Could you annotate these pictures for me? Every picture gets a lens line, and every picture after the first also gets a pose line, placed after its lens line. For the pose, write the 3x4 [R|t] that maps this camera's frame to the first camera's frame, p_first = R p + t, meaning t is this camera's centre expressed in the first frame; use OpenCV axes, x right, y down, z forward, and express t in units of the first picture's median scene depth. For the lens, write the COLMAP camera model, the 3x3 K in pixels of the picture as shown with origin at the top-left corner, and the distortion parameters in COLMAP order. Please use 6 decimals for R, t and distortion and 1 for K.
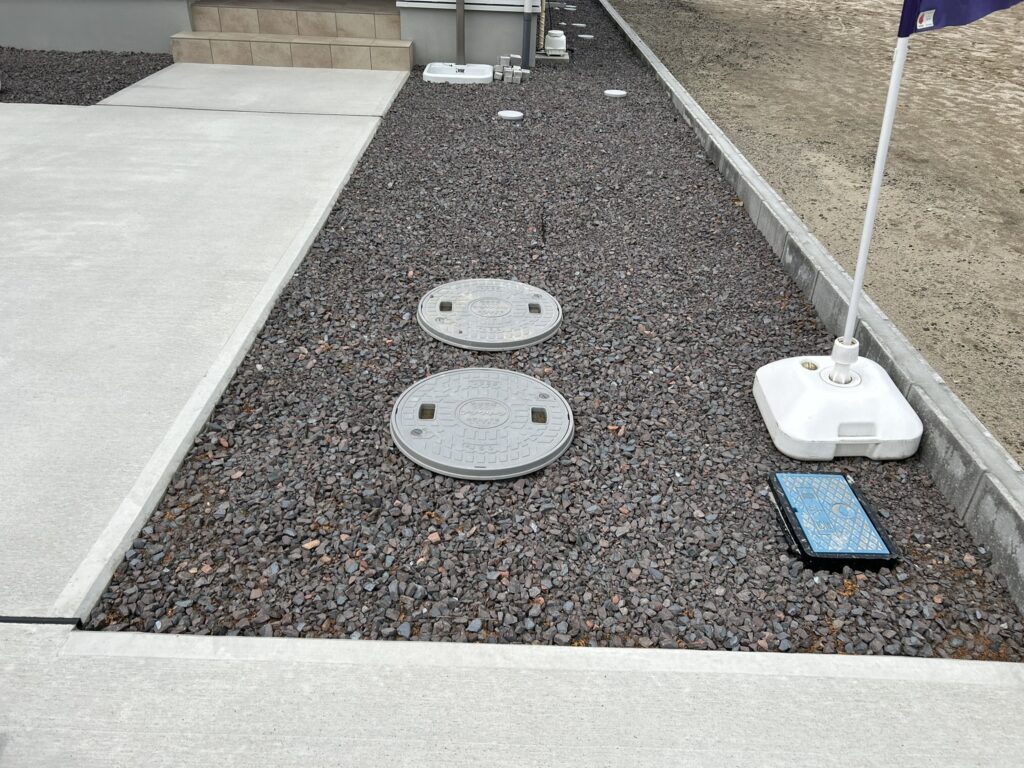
lens RADIAL K [[776.3, 0, 522.9], [0, 776.3, 383.0], [0, 0, 1]] dist [0.062199, -0.057326]
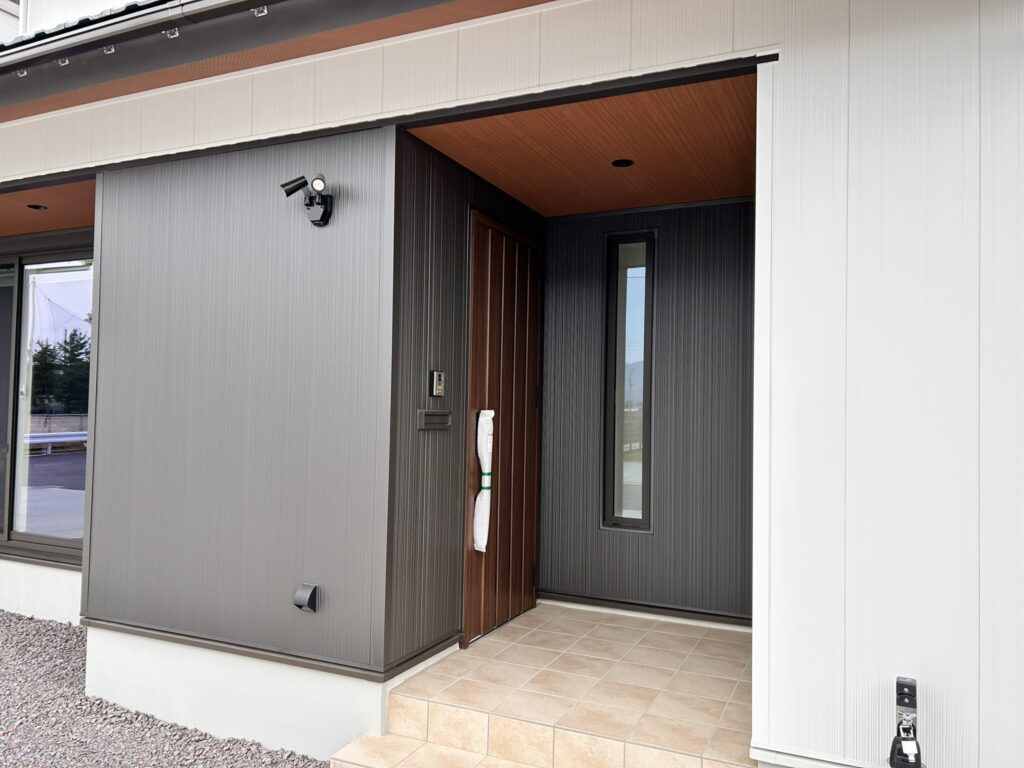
lens RADIAL K [[764.7, 0, 524.3], [0, 764.7, 391.3], [0, 0, 1]] dist [-0.002626, 0.003926]
pose [[0.908828, -0.022338, -0.416573, -0.192856], [-0.213732, 0.832620, -0.510942, -0.871577], [0.358261, 0.553393, 0.751934, 1.065823]]
